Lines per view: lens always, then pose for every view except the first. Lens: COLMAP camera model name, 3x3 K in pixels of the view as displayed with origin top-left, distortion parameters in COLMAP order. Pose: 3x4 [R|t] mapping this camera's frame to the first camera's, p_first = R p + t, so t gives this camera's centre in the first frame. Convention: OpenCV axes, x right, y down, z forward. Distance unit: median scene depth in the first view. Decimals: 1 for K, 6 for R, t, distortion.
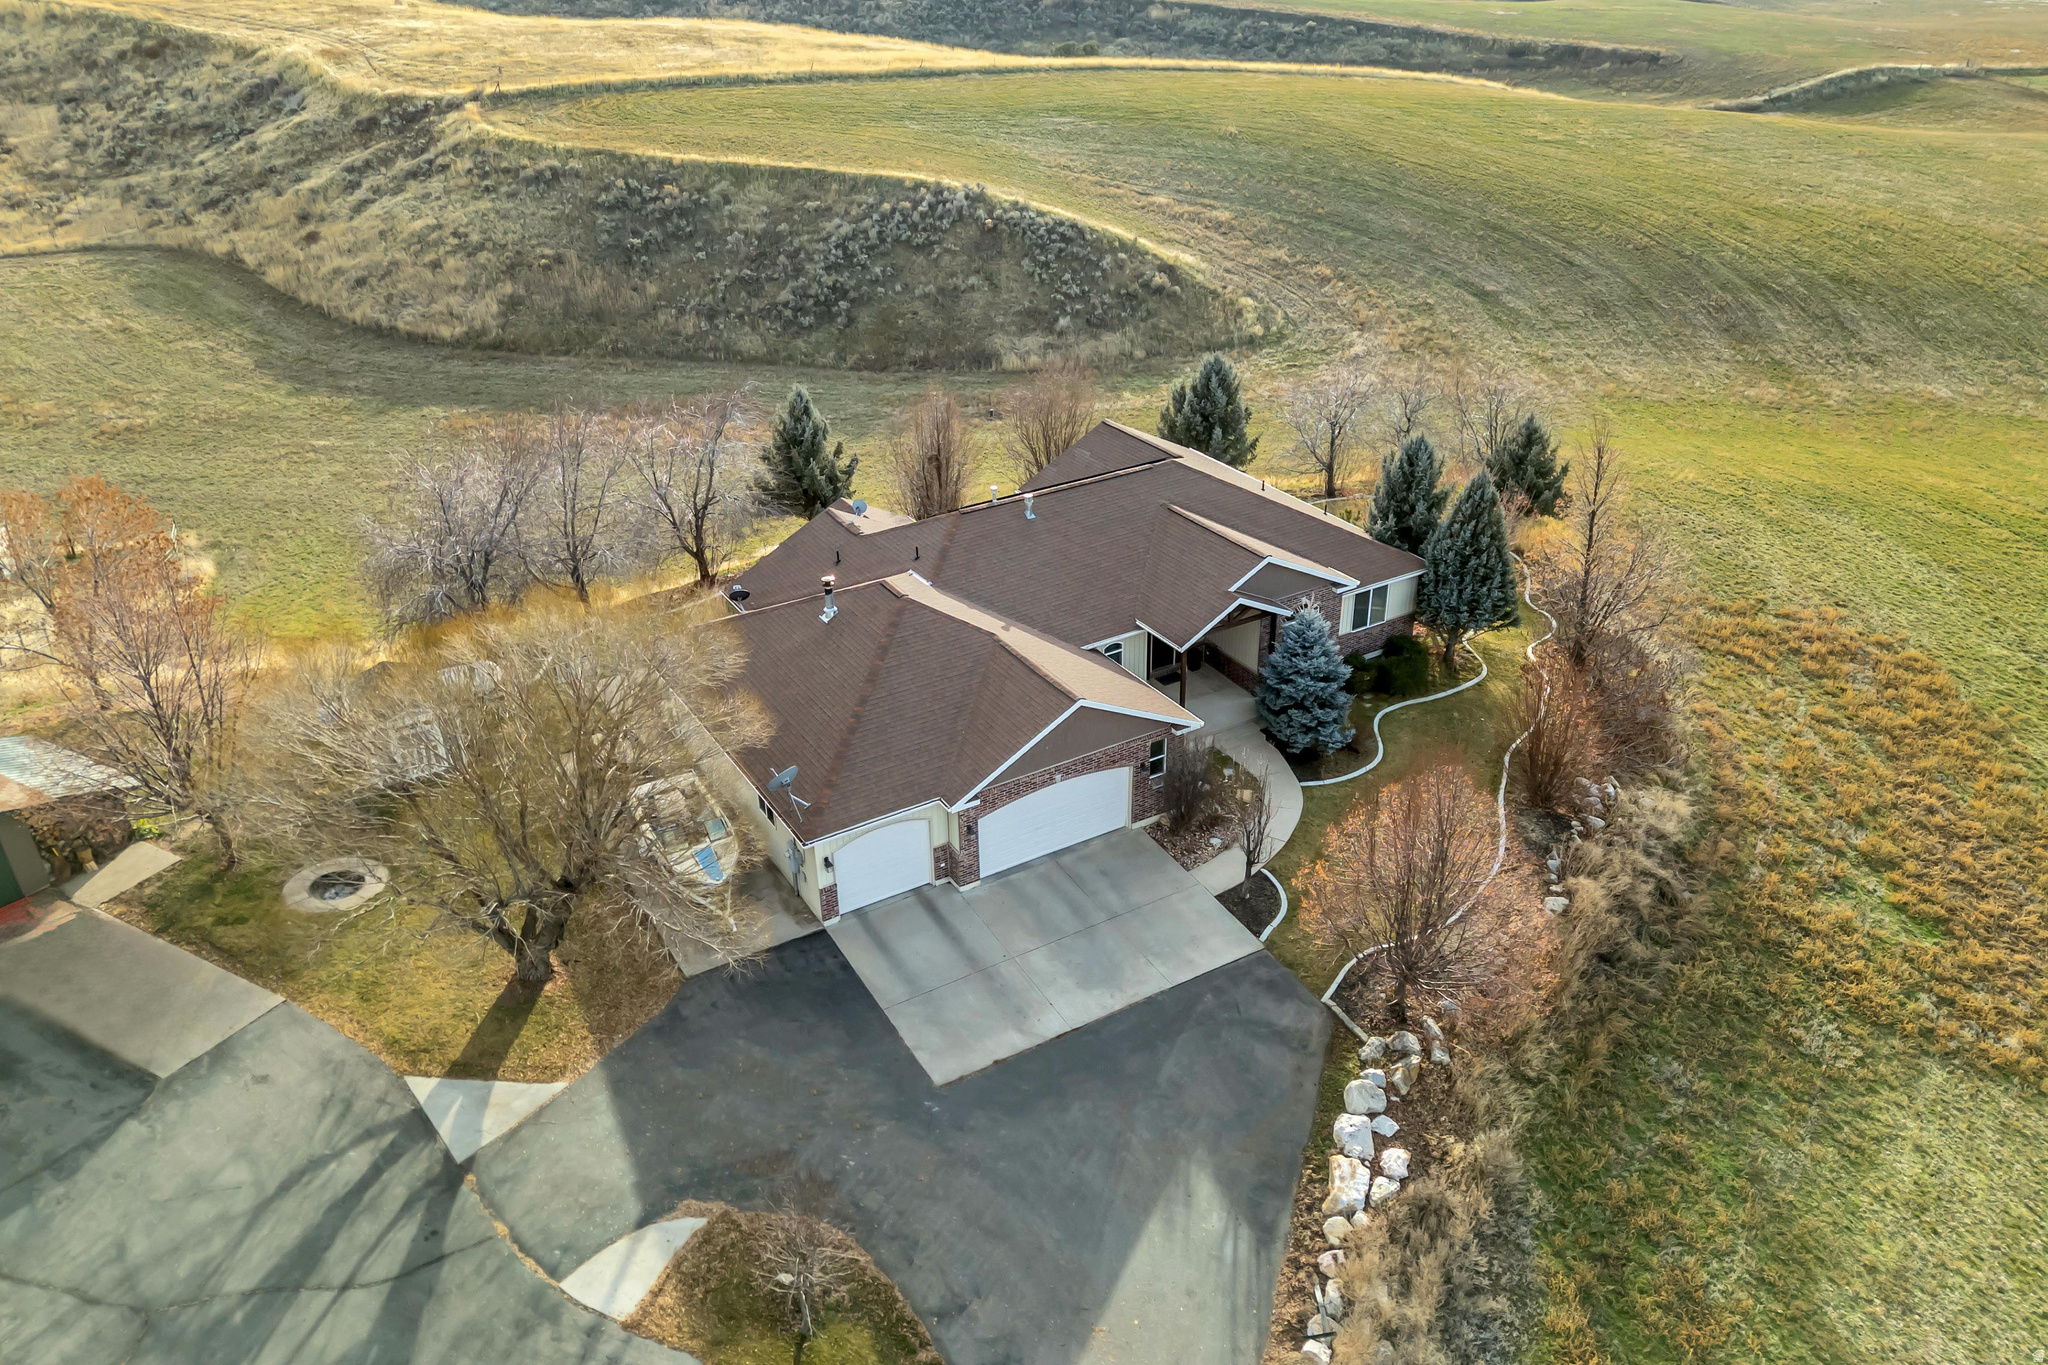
lens RADIAL K [[1505.0, 0, 1025.7], [0, 1505.0, 684.2], [0, 0, 1]] dist [0.074875, -0.067765]
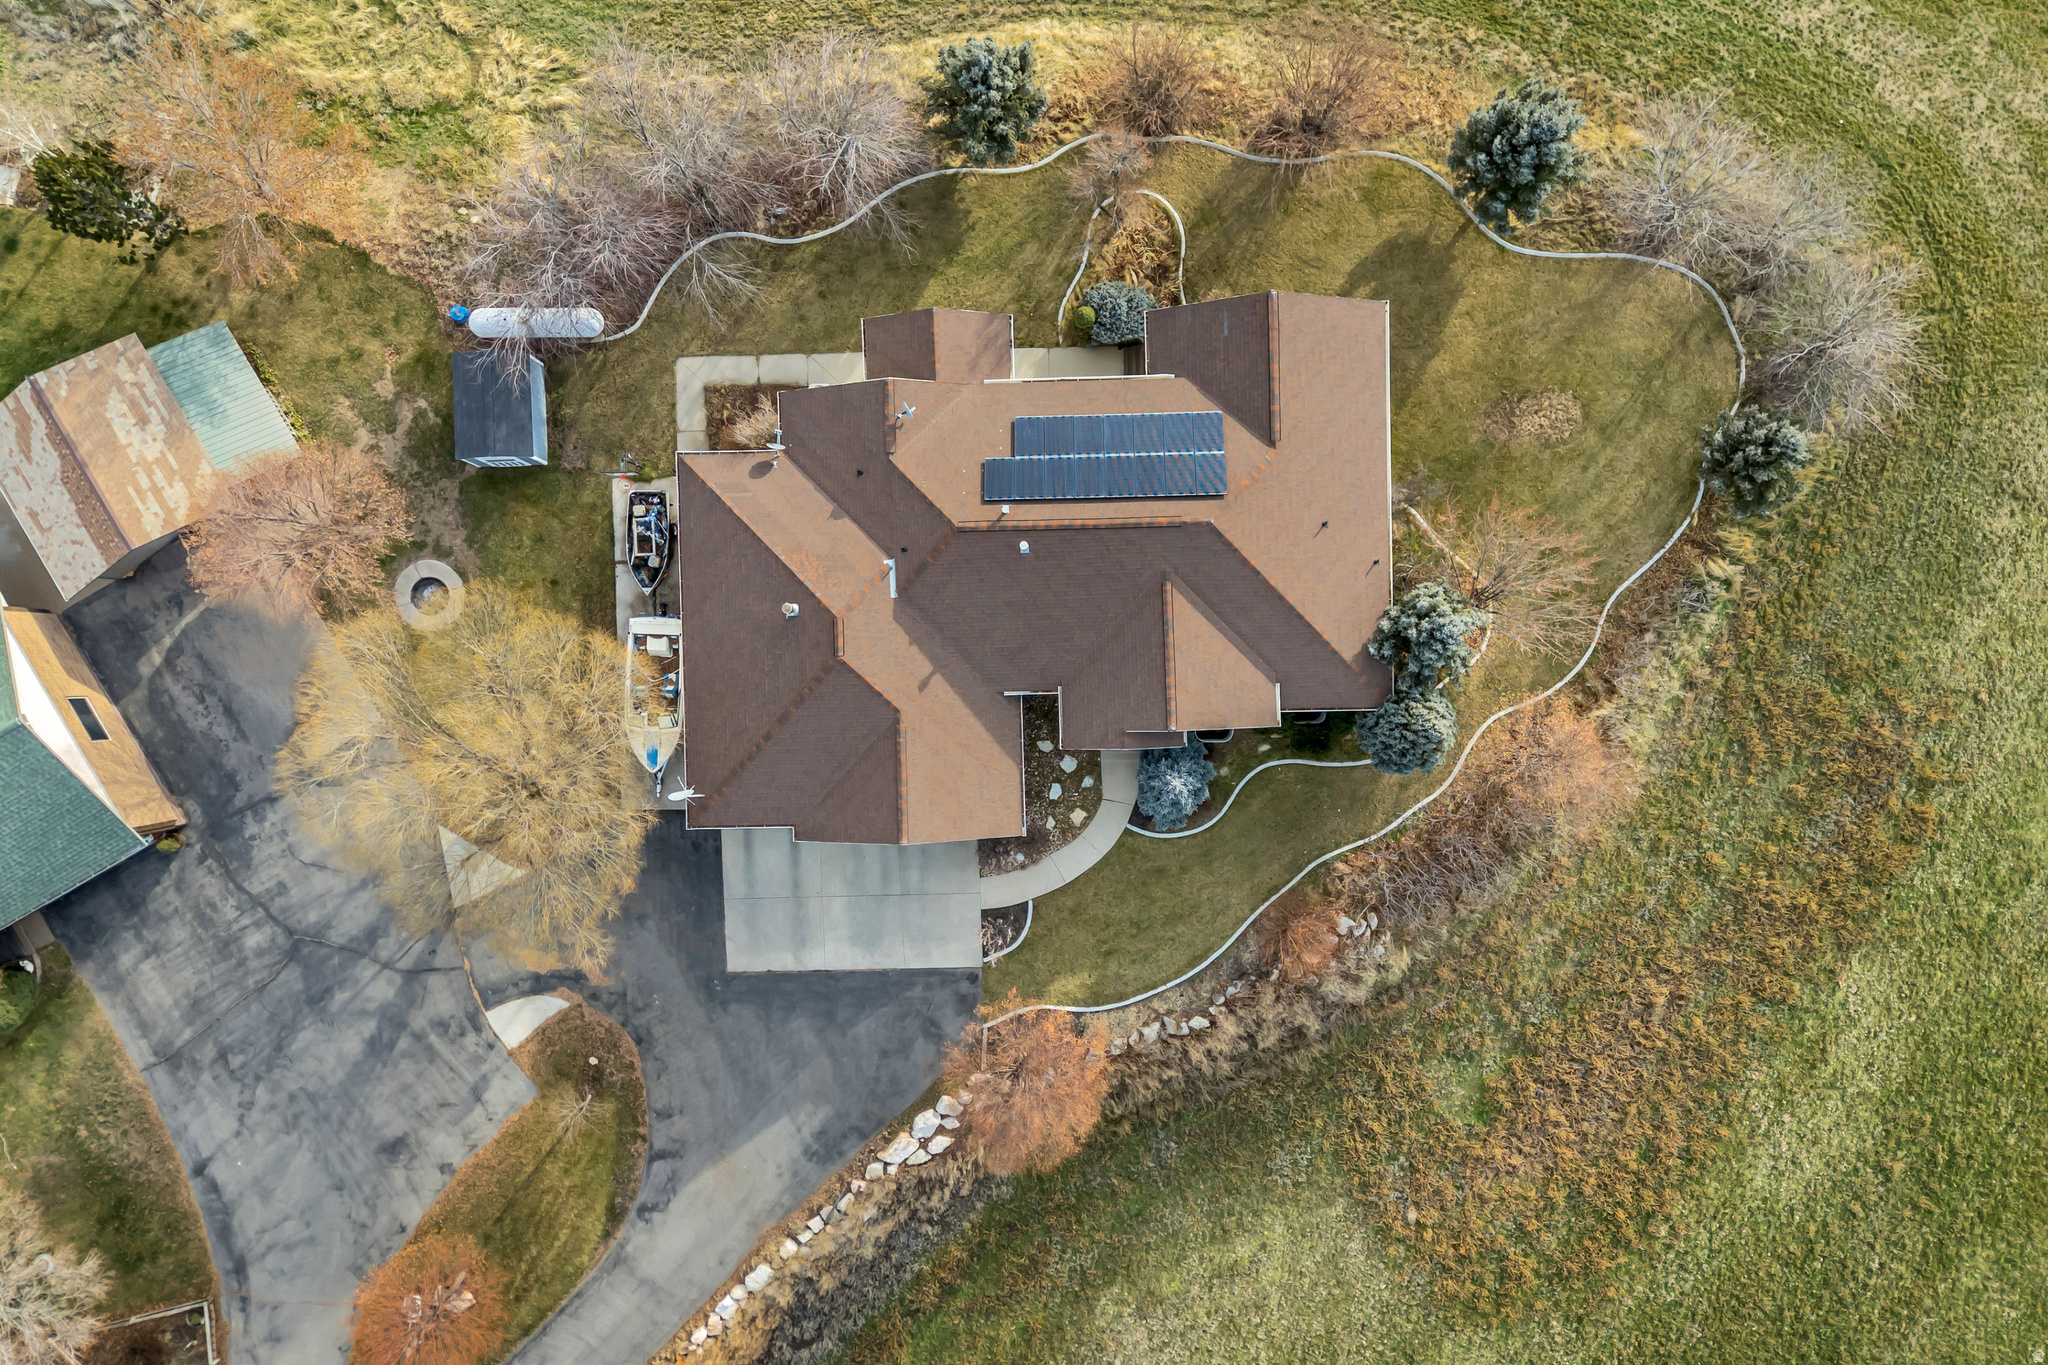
lens RADIAL K [[1505.0, 0, 1034.8], [0, 1505.0, 675.2], [0, 0, 1]] dist [0.074875, -0.067765]
pose [[0.869021, 0.494765, -0.003159, 0.056631], [-0.224050, 0.399206, 0.889065, -1.026660], [0.441139, -0.771908, 0.457771, 0.476634]]
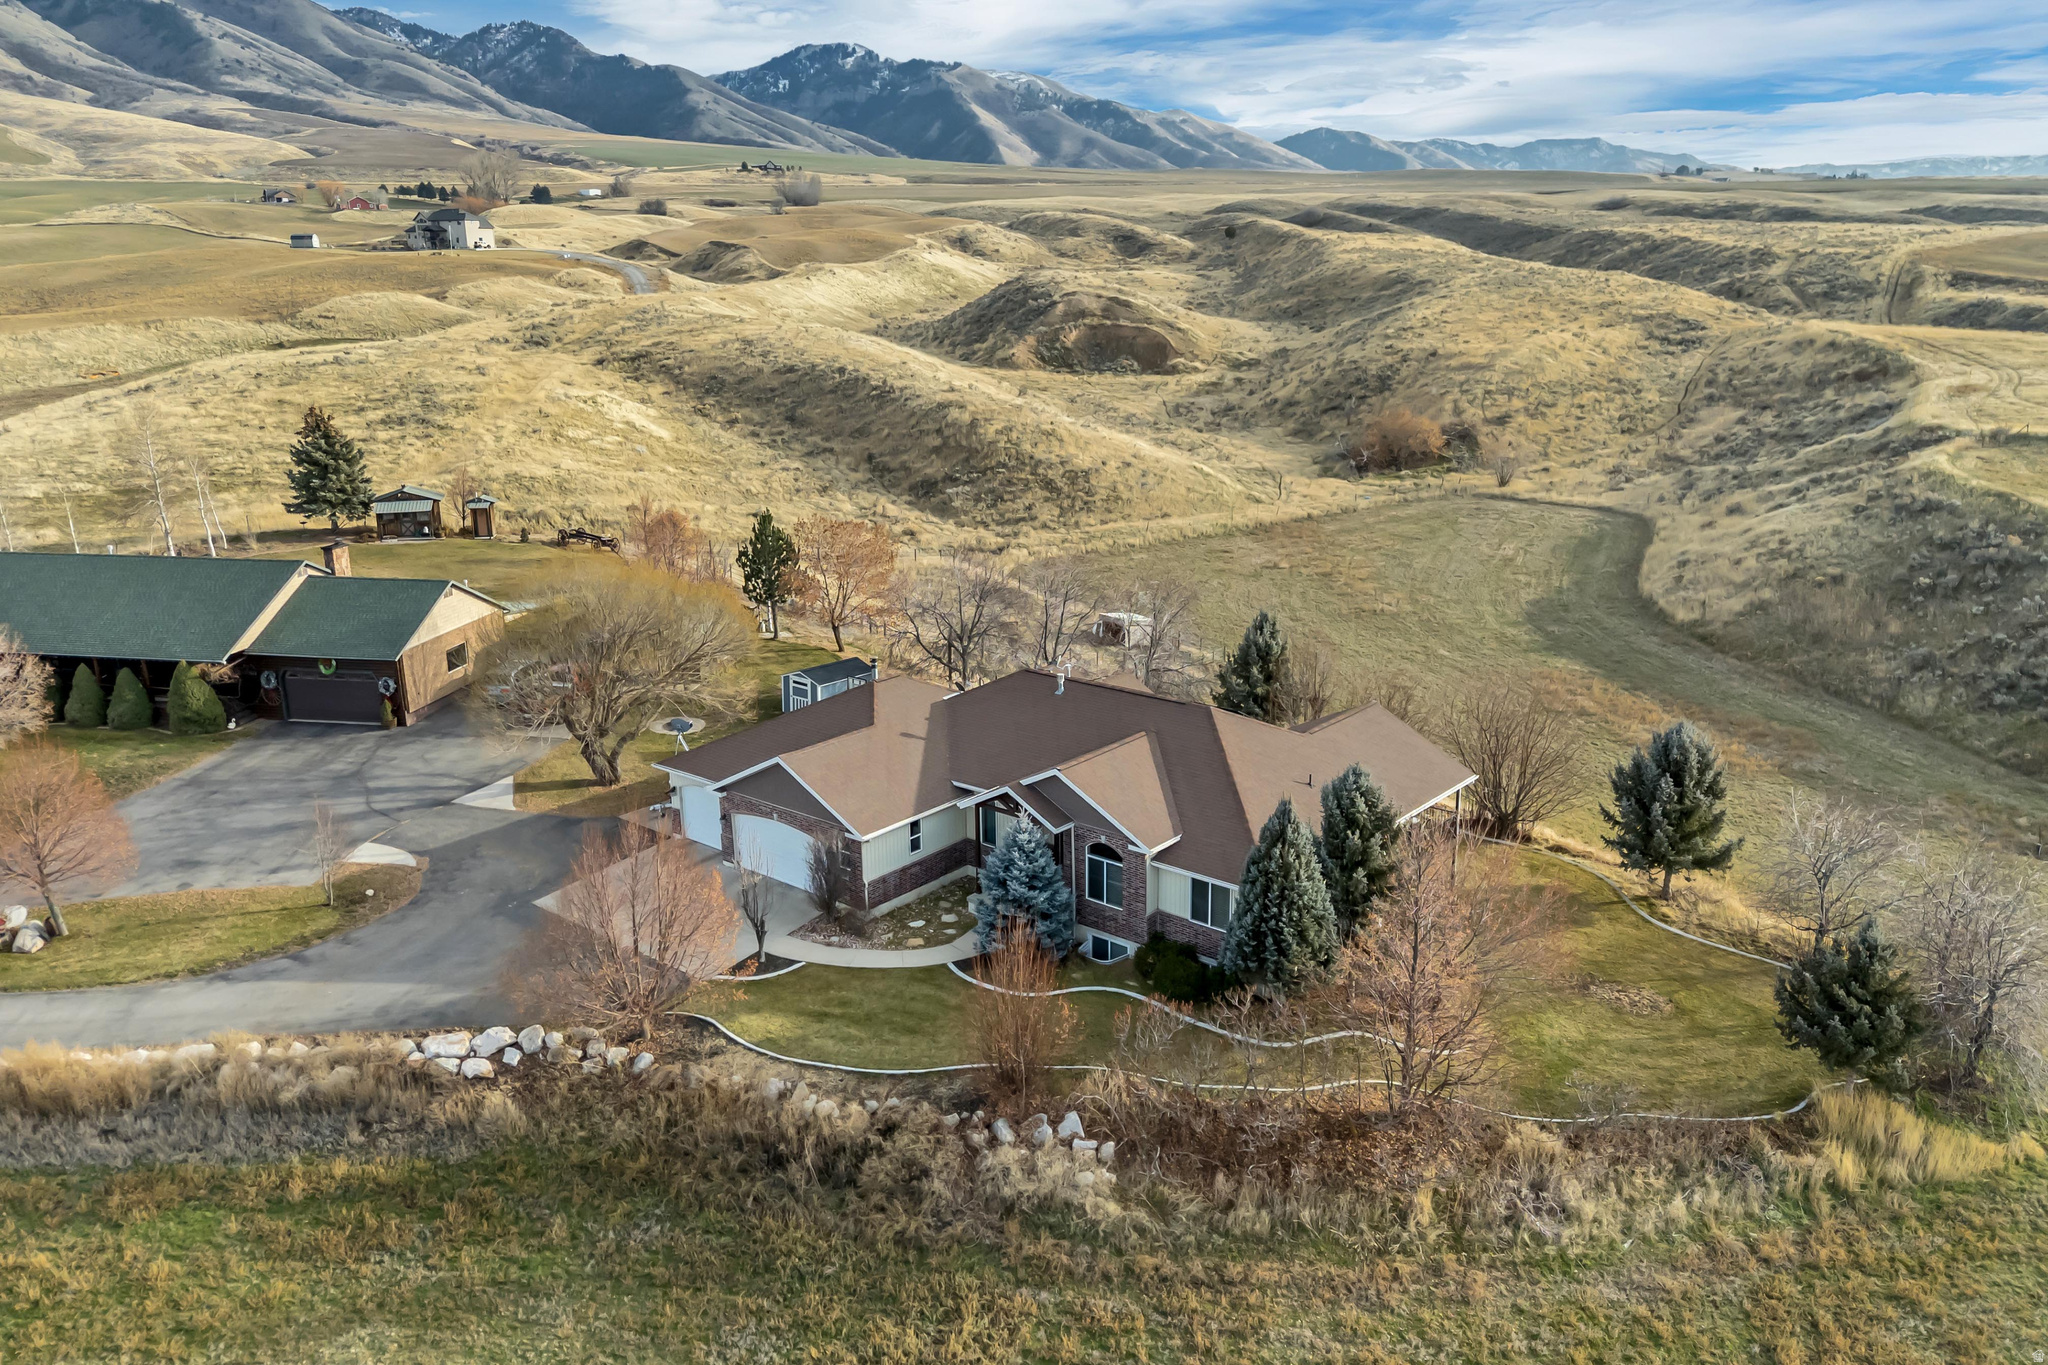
lens RADIAL K [[1505.0, 0, 1028.2], [0, 1505.0, 677.5], [0, 0, 1]] dist [0.074875, -0.067765]
pose [[0.330212, 0.266431, -0.905524, 1.062622], [-0.448897, 0.888232, 0.097647, -0.230441], [0.830332, 0.374243, 0.412905, 0.515166]]
